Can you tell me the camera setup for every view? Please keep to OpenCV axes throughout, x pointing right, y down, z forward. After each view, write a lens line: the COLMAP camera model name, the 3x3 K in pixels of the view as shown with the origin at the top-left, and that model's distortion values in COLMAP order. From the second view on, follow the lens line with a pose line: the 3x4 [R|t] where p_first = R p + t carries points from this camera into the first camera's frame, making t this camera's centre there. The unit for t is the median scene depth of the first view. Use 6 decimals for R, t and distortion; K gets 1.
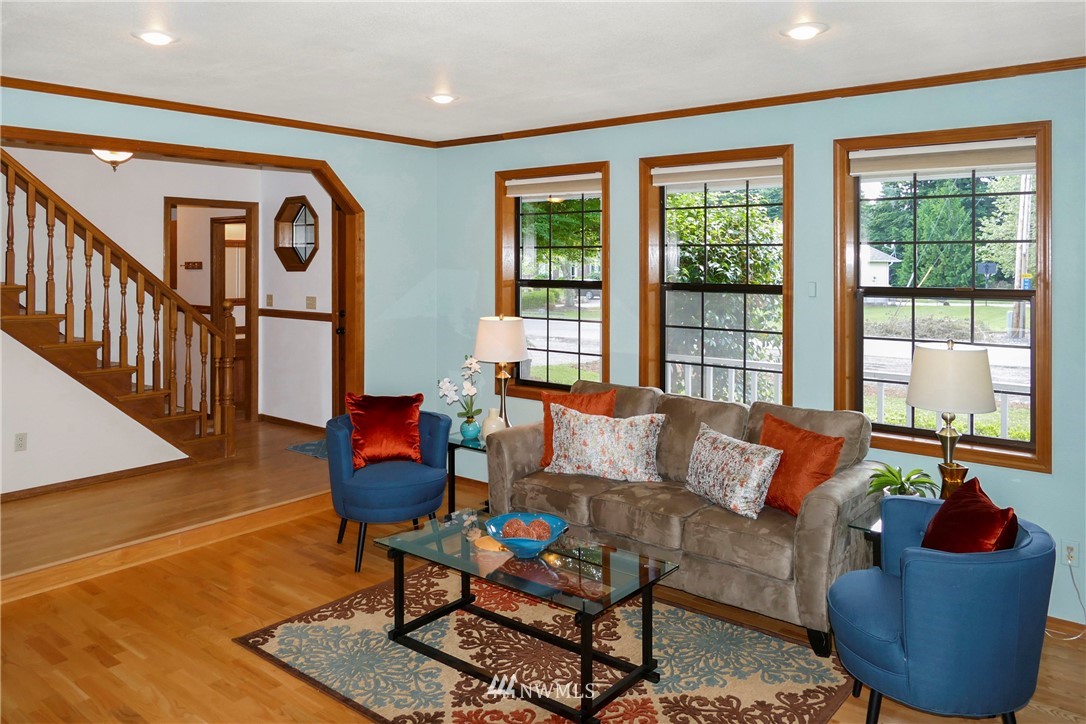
lens RADIAL K [[816.6, 0, 539.6], [0, 816.6, 285.4], [0, 0, 1]] dist [0.006084, 0.004446]
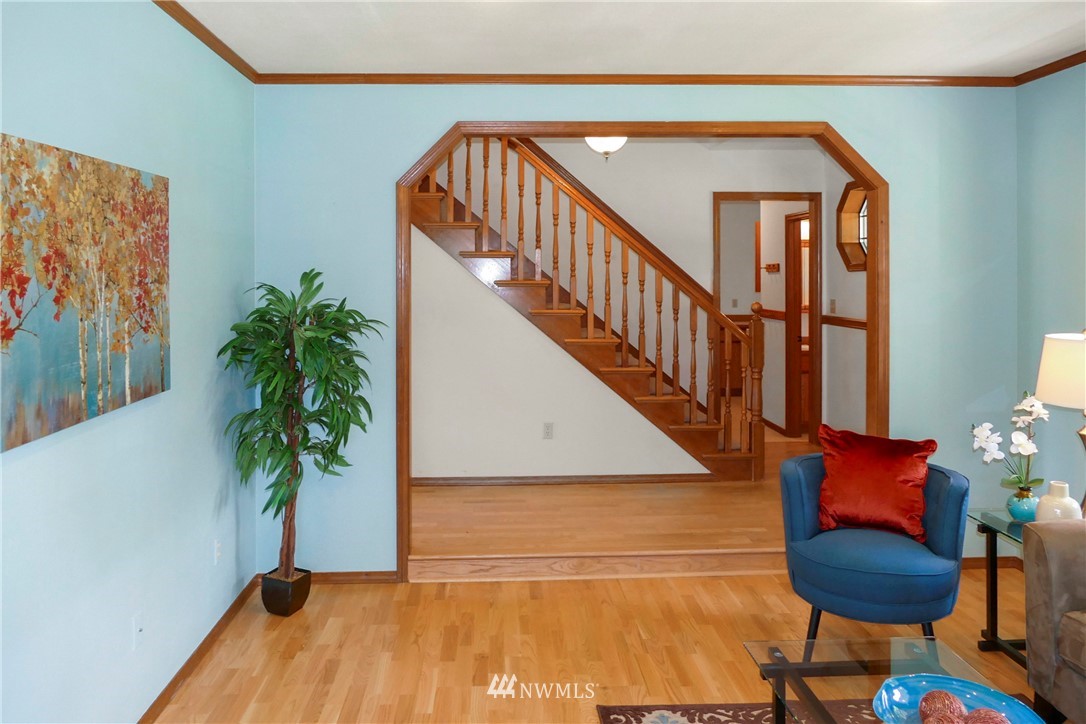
lens RADIAL K [[816.6, 0, 539.6], [0, 816.6, 285.4], [0, 0, 1]] dist [0.006084, 0.004446]
pose [[0.674431, 0.008190, -0.738293, 0.127532], [-0.023745, 0.999662, -0.010602, 0.017593], [0.737956, 0.024681, 0.674397, 0.278982]]
